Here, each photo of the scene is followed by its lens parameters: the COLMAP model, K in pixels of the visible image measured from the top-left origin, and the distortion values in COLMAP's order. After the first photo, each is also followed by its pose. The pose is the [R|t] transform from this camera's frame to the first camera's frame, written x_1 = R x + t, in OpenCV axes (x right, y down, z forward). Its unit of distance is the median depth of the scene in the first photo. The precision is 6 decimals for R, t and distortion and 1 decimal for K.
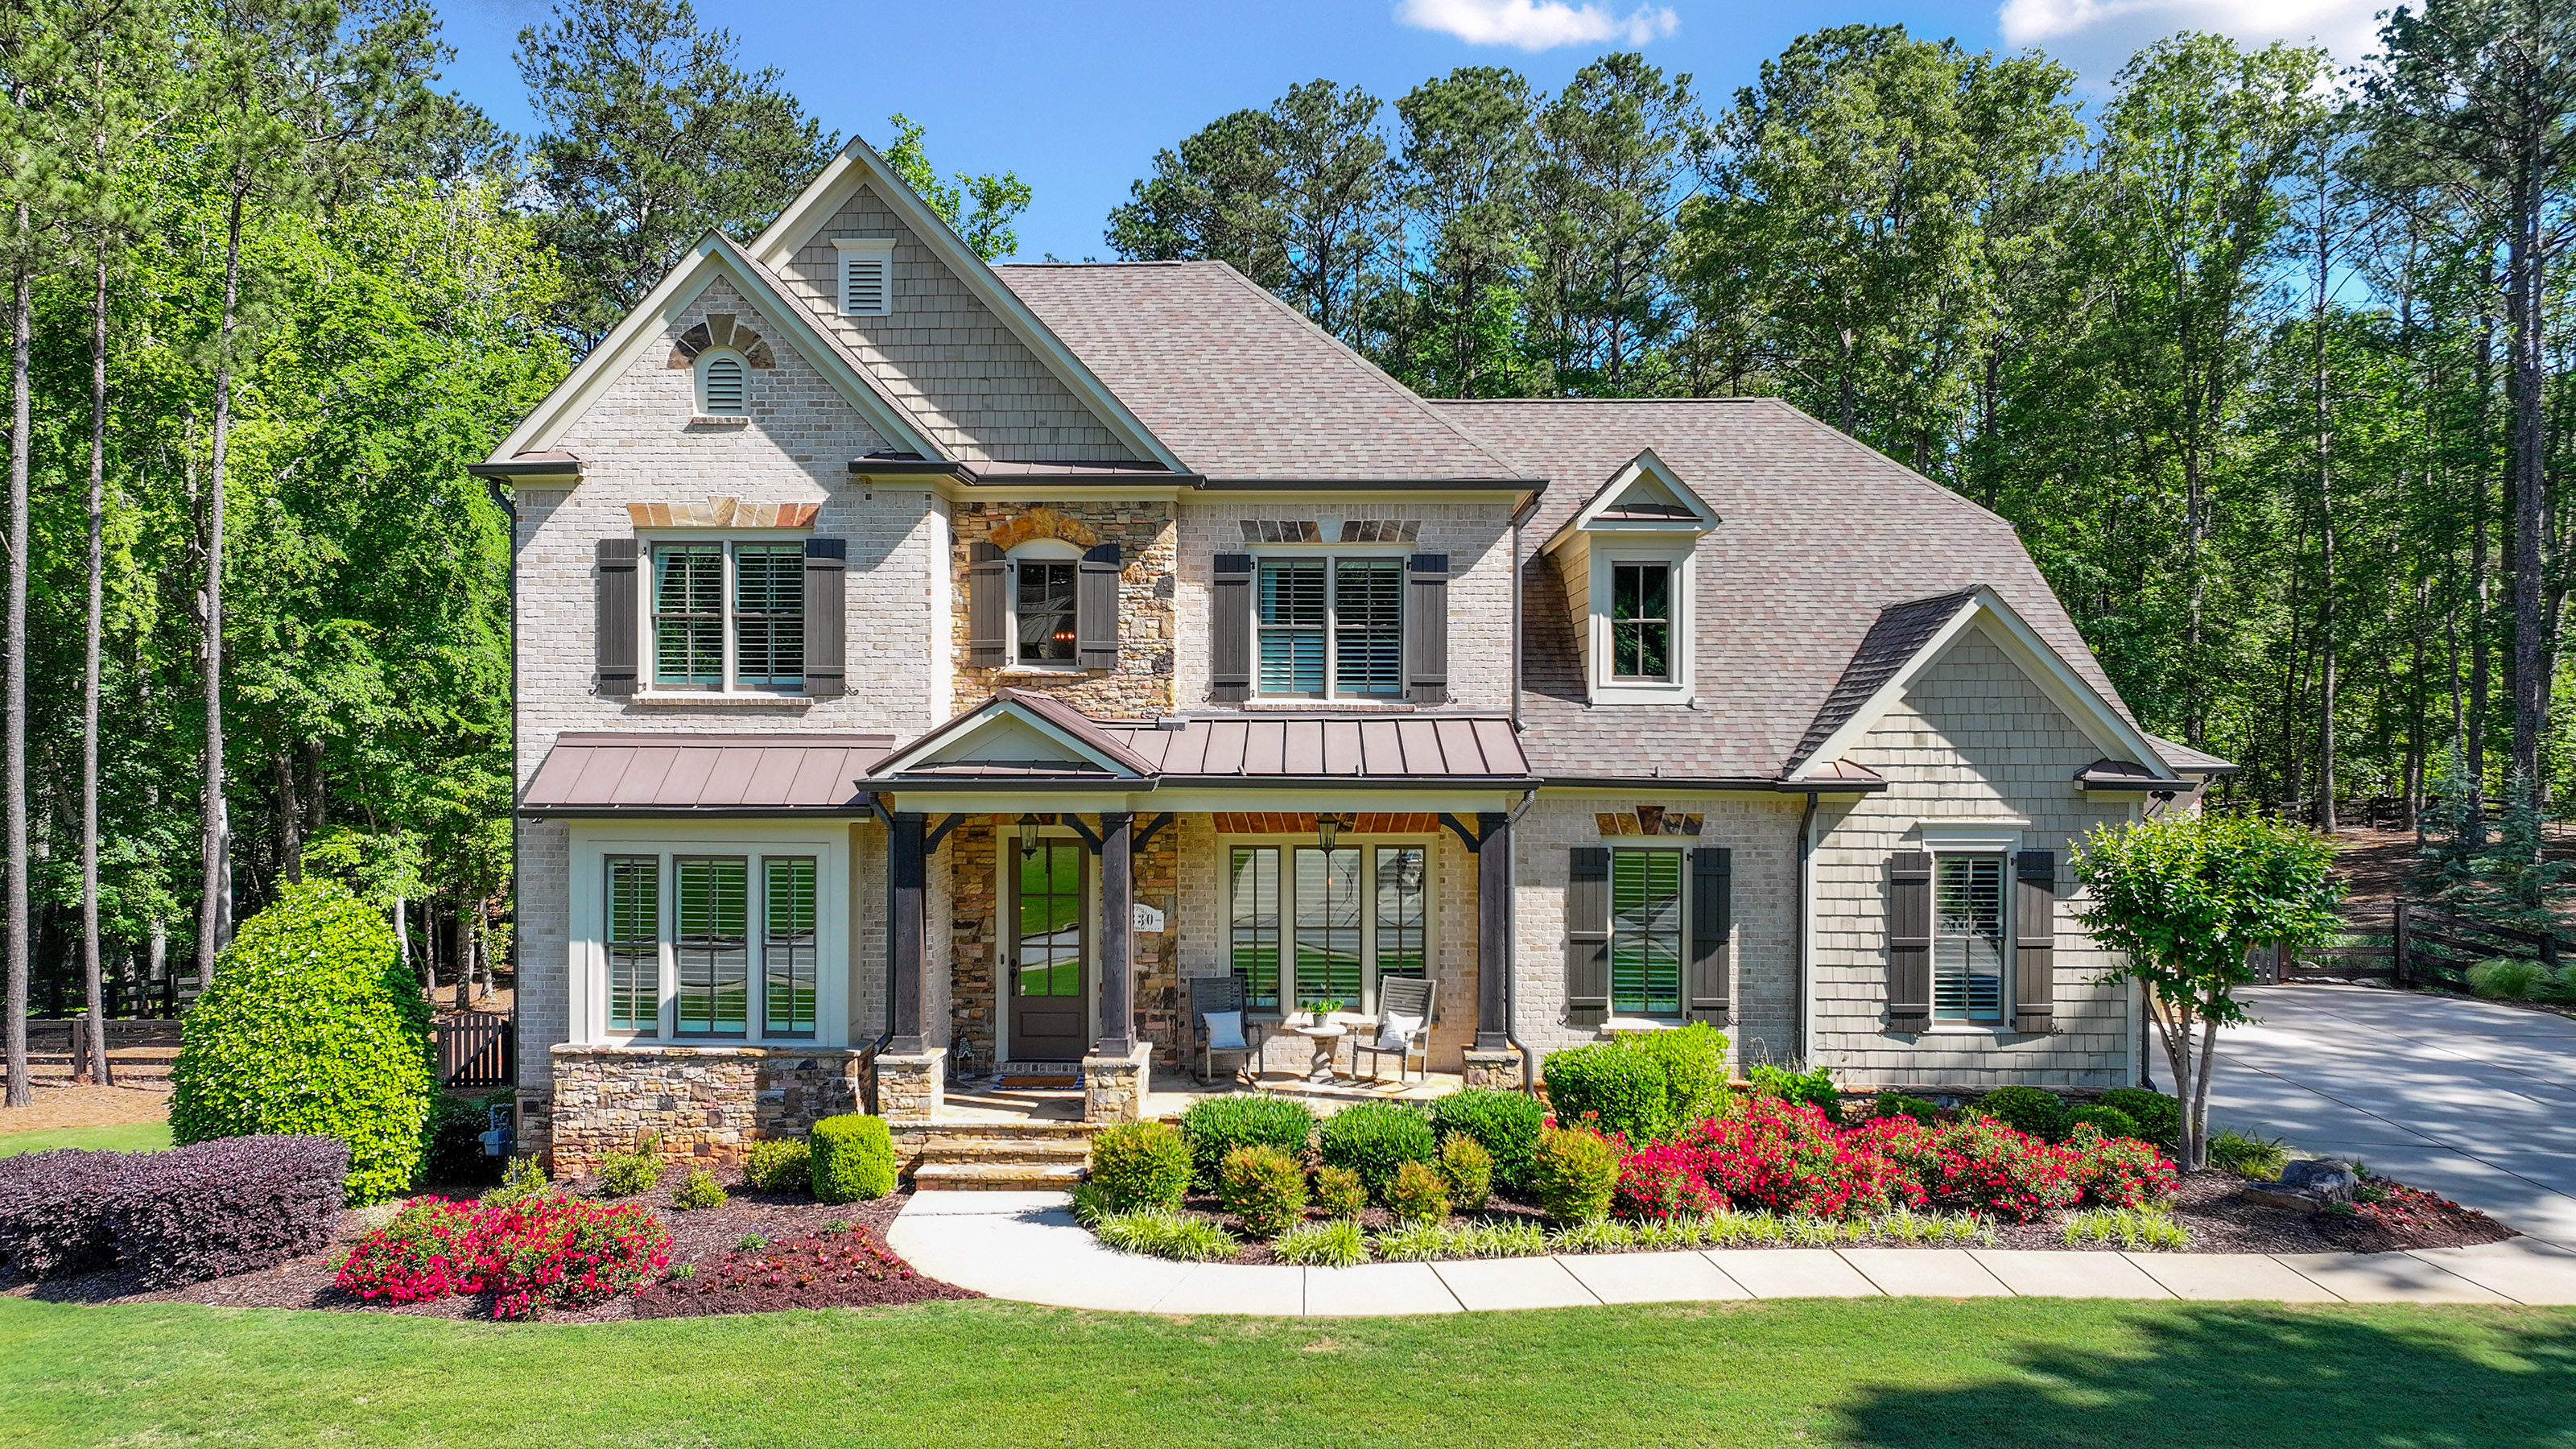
lens RADIAL K [[1826.7, 0, 1288.0], [0, 1826.7, 724.5], [0, 0, 1]] dist [-0.004299, -0.003599]
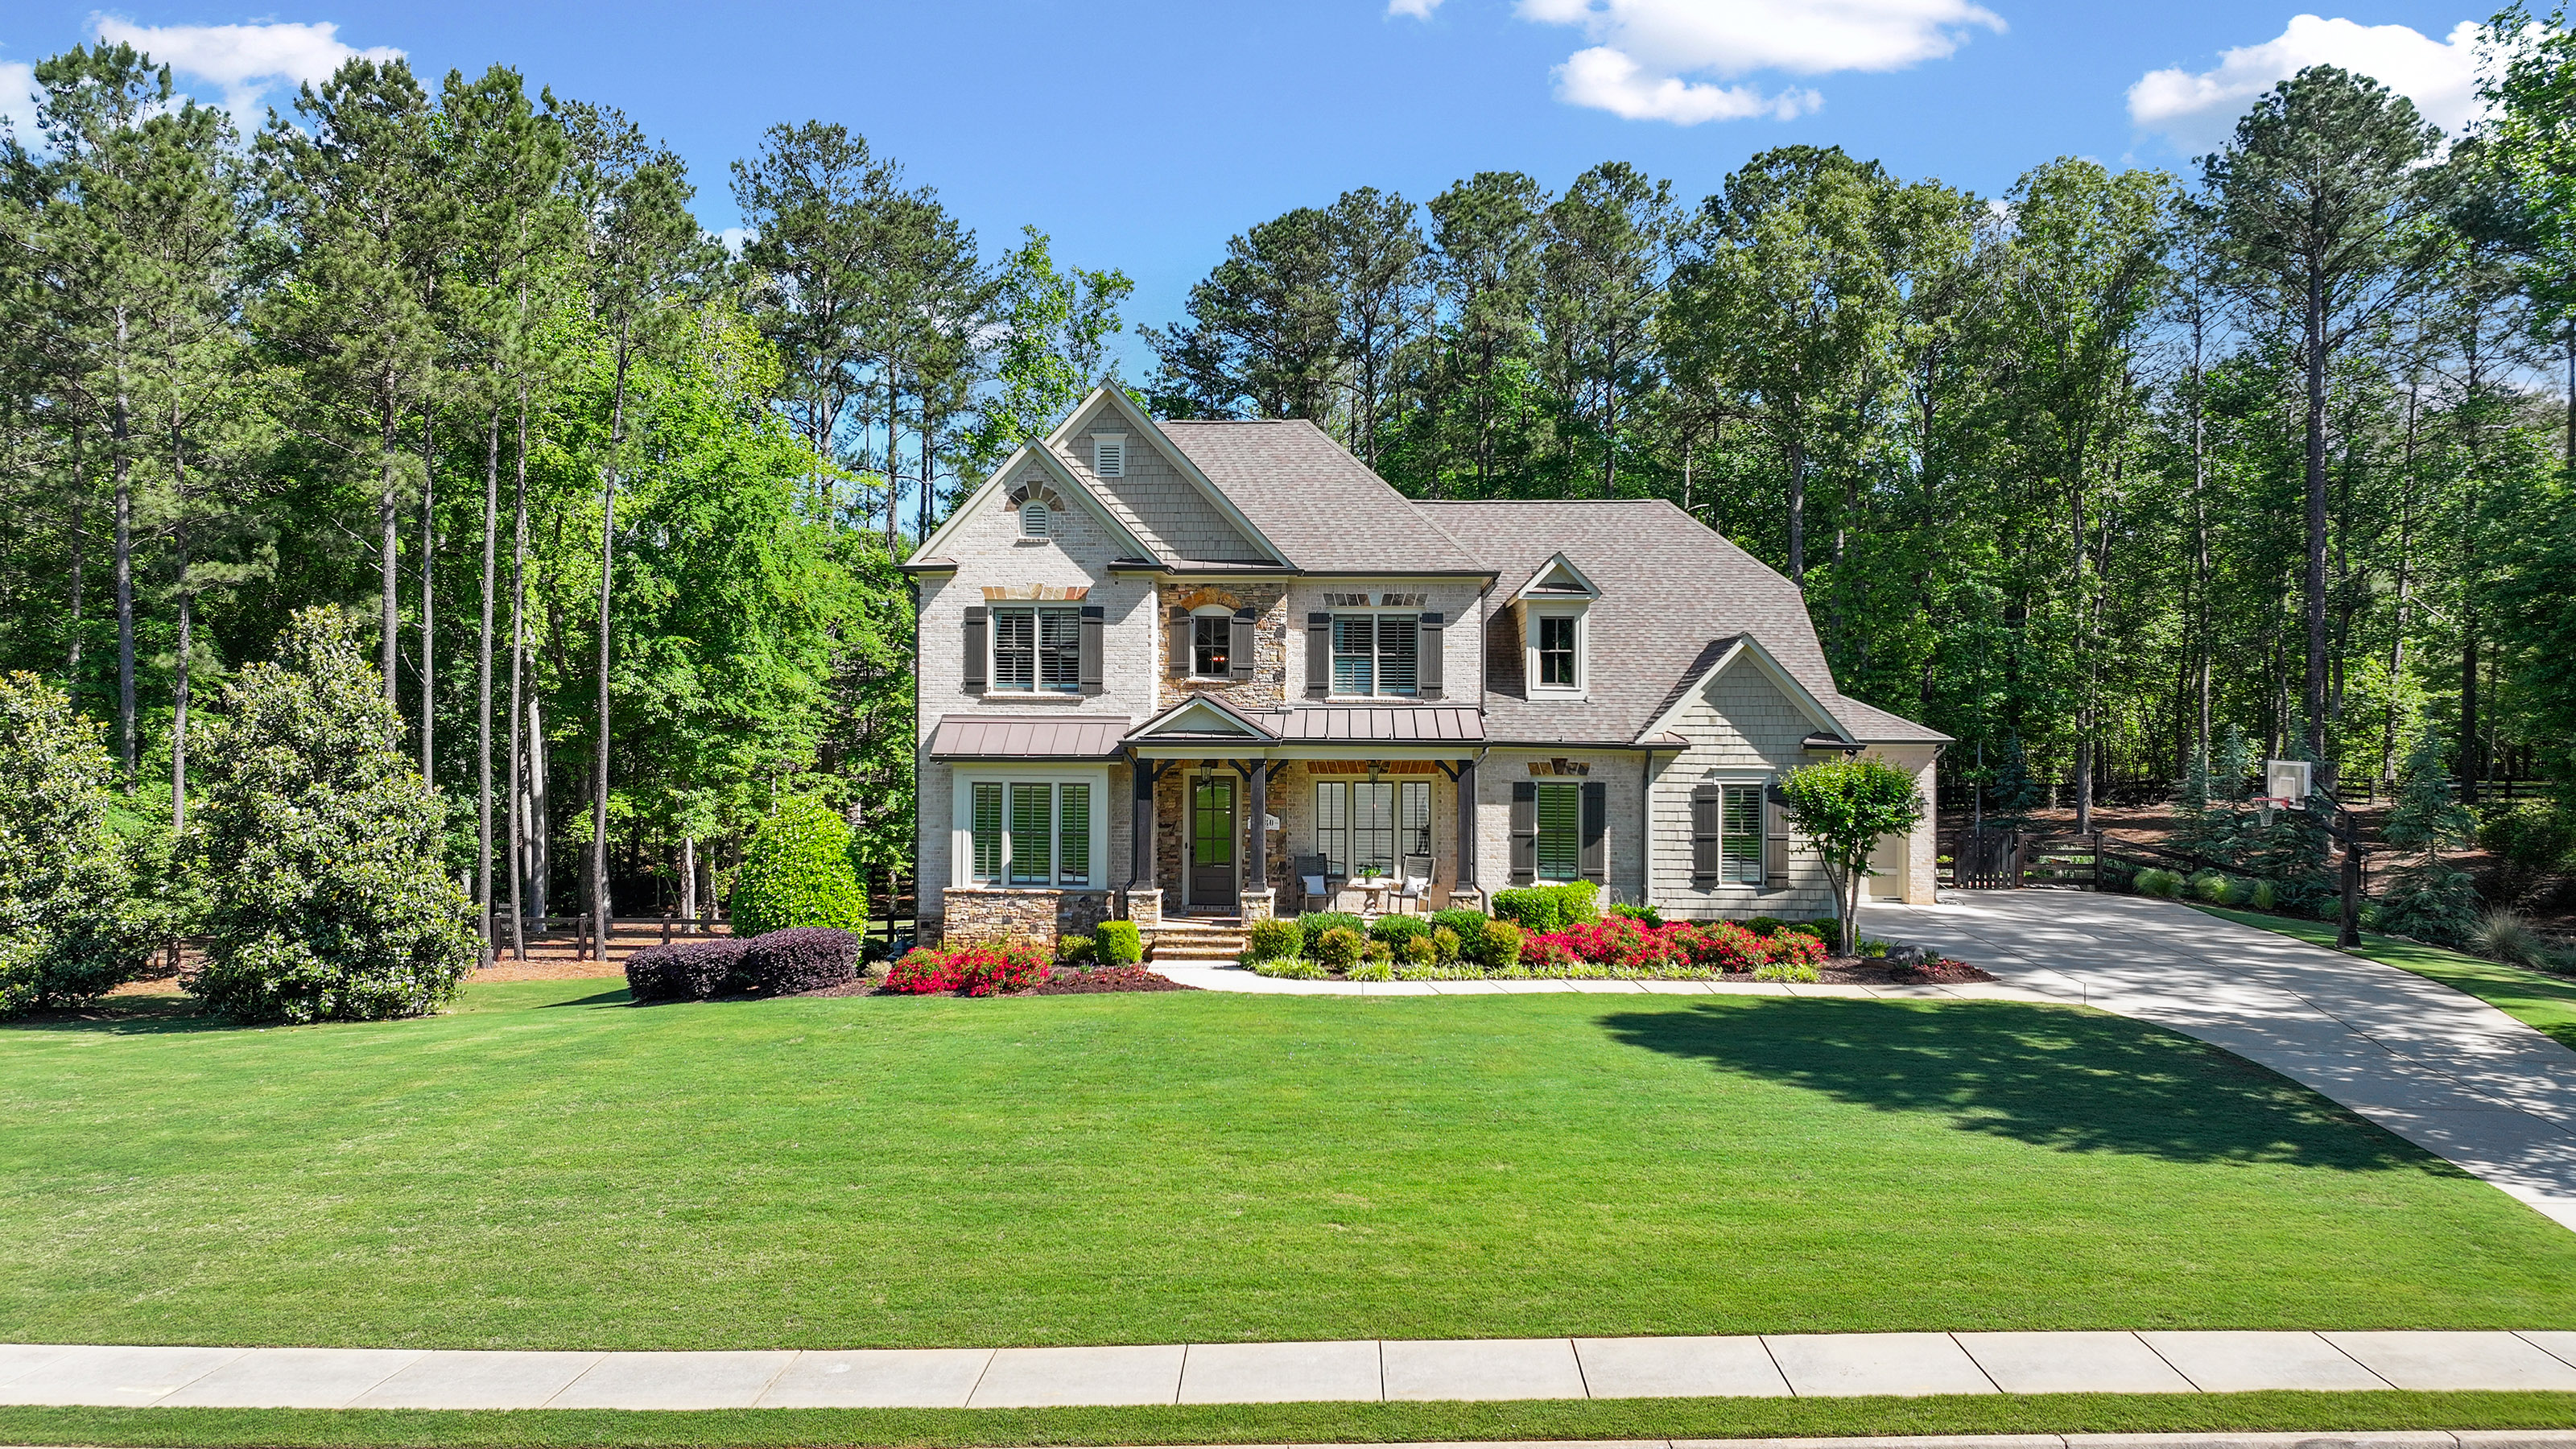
lens RADIAL K [[1826.7, 0, 1288.0], [0, 1826.7, 724.5], [0, 0, 1]] dist [-0.004299, -0.003599]
pose [[0.999740, 0.002039, -0.022702, -0.020541], [-0.001910, 0.999982, 0.005690, 0.003007], [0.022713, -0.005645, 0.999726, -0.748353]]
